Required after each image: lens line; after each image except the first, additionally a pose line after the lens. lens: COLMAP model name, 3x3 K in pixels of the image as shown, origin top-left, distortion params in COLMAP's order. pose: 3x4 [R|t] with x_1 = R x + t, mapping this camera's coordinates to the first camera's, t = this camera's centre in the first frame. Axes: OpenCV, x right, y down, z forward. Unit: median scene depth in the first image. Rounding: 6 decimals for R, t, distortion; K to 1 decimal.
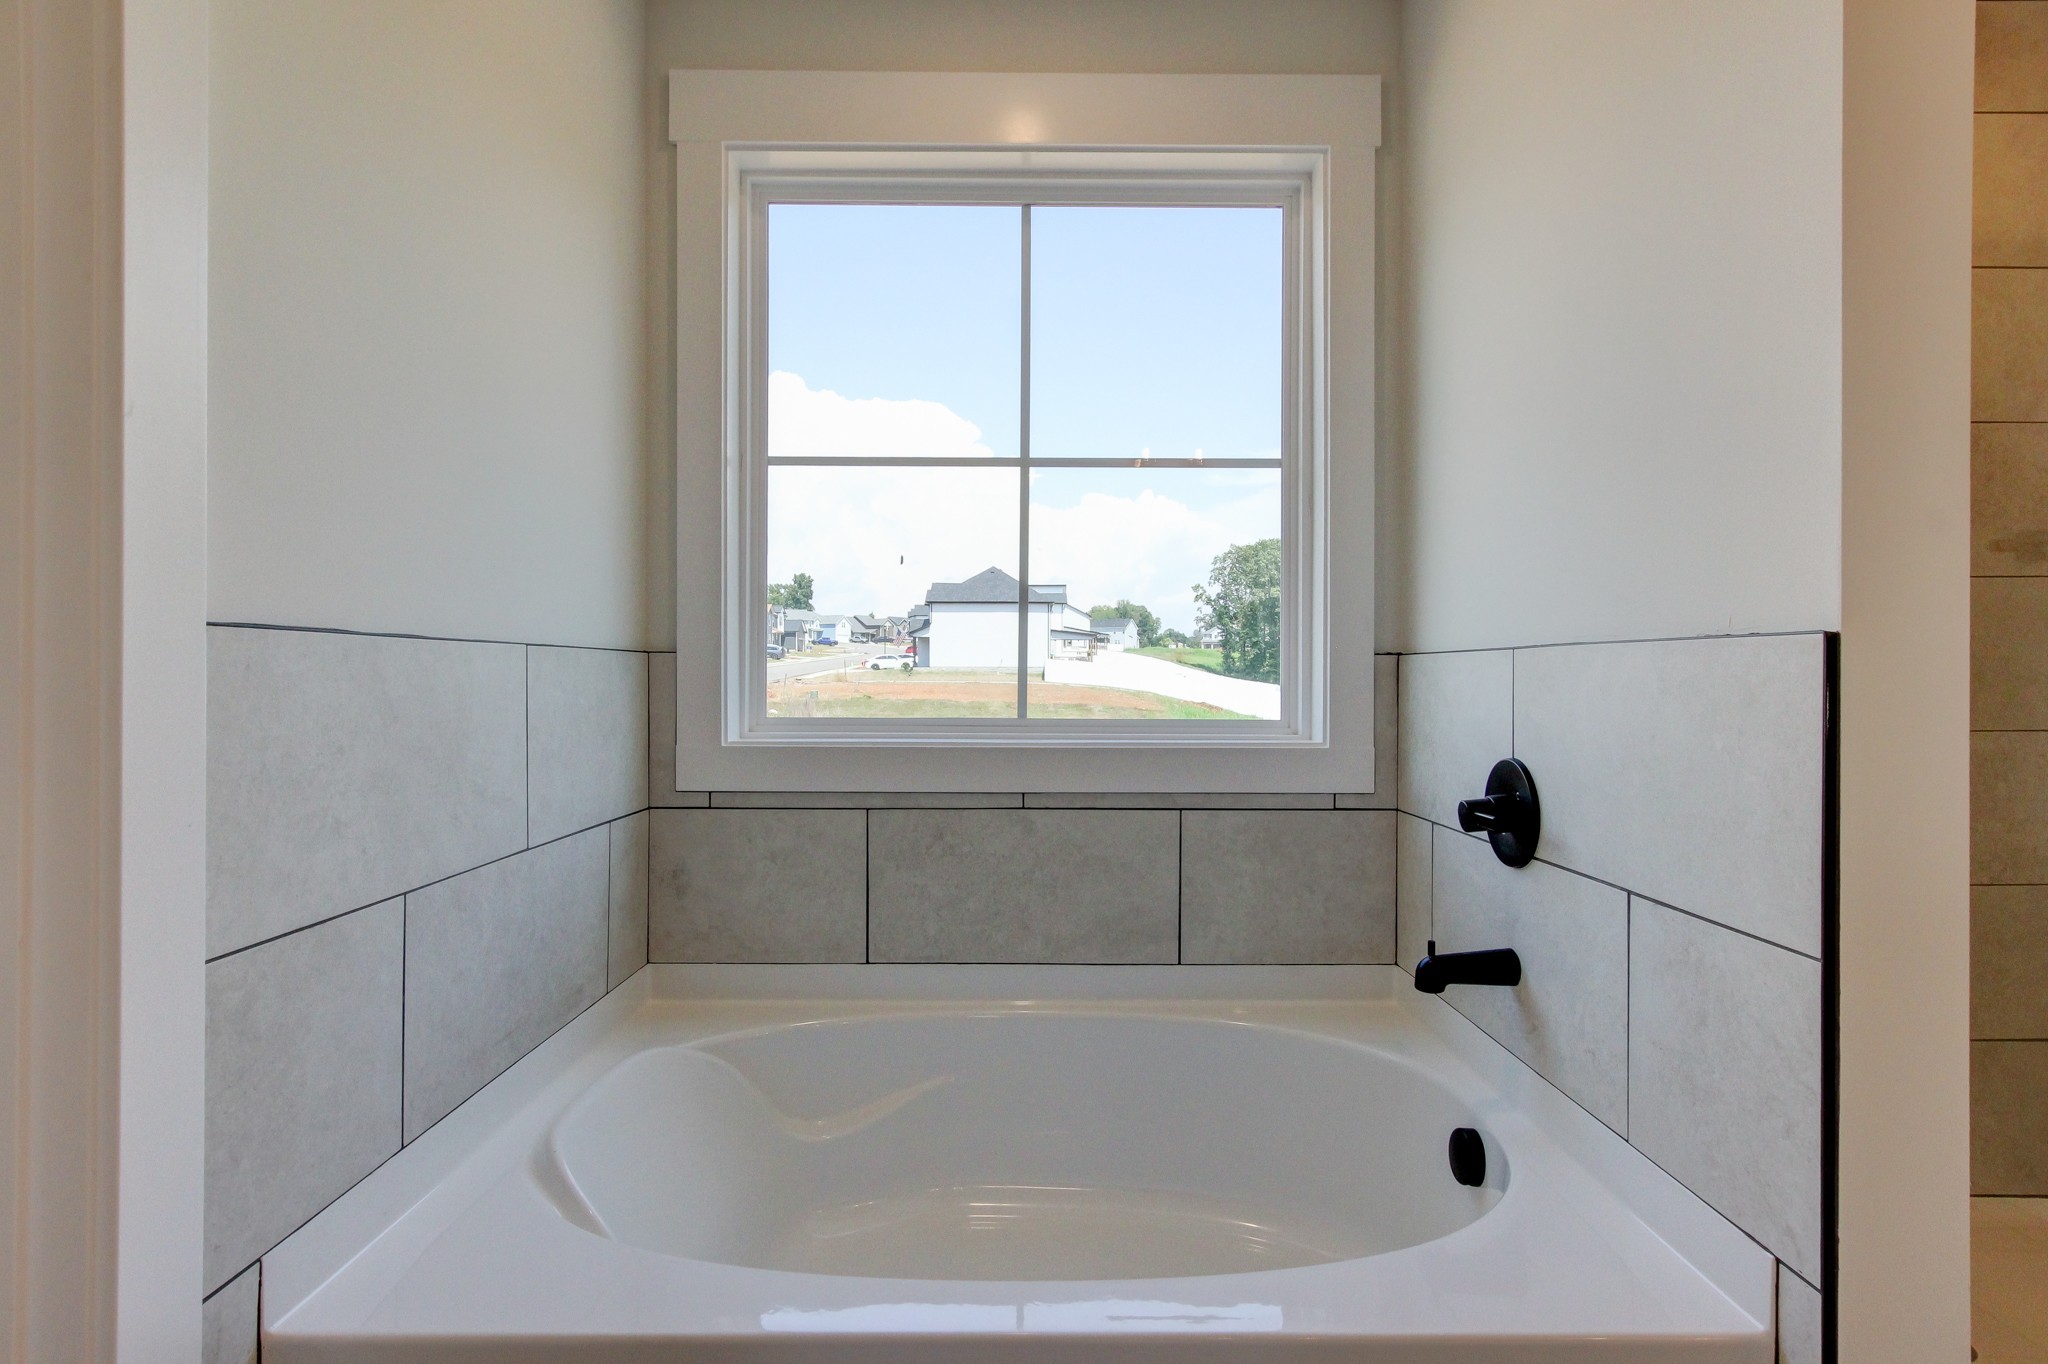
lens RADIAL K [[1041.5, 0, 1028.3], [0, 1041.5, 666.1], [0, 0, 1]] dist [-0.001461, 0.000477]
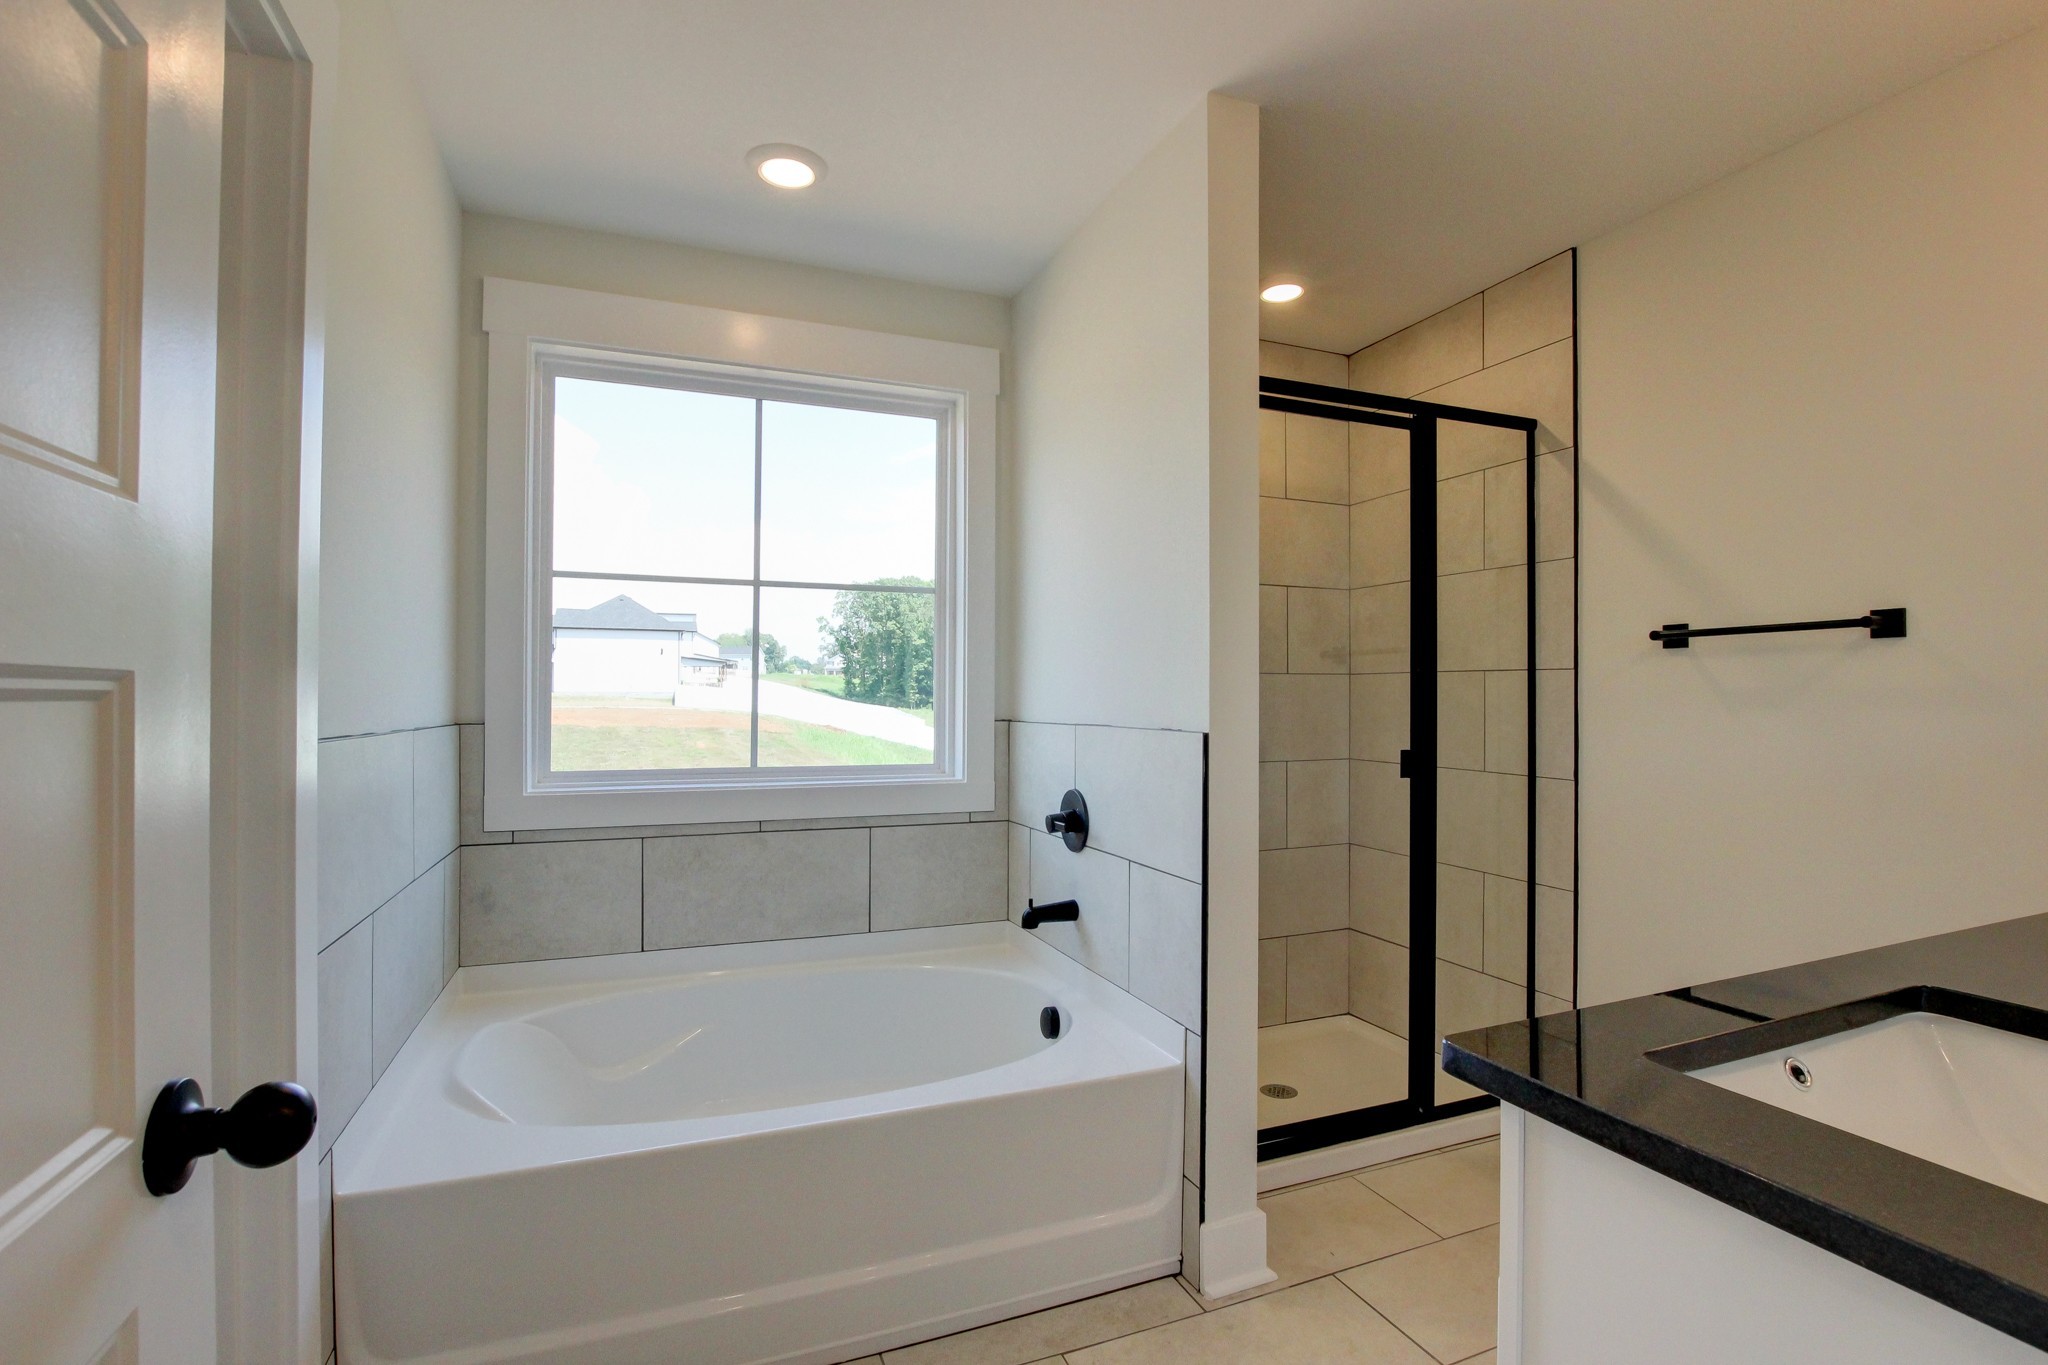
lens RADIAL K [[964.3, 0, 1007.9], [0, 964.3, 686.4], [0, 0, 1]] dist [-0.015879, -0.000061]
pose [[0.937275, 0.001701, 0.348587, -0.144192], [-0.000907, 0.999997, -0.002440, -0.057281], [-0.348590, 0.001970, 0.937273, -0.338462]]
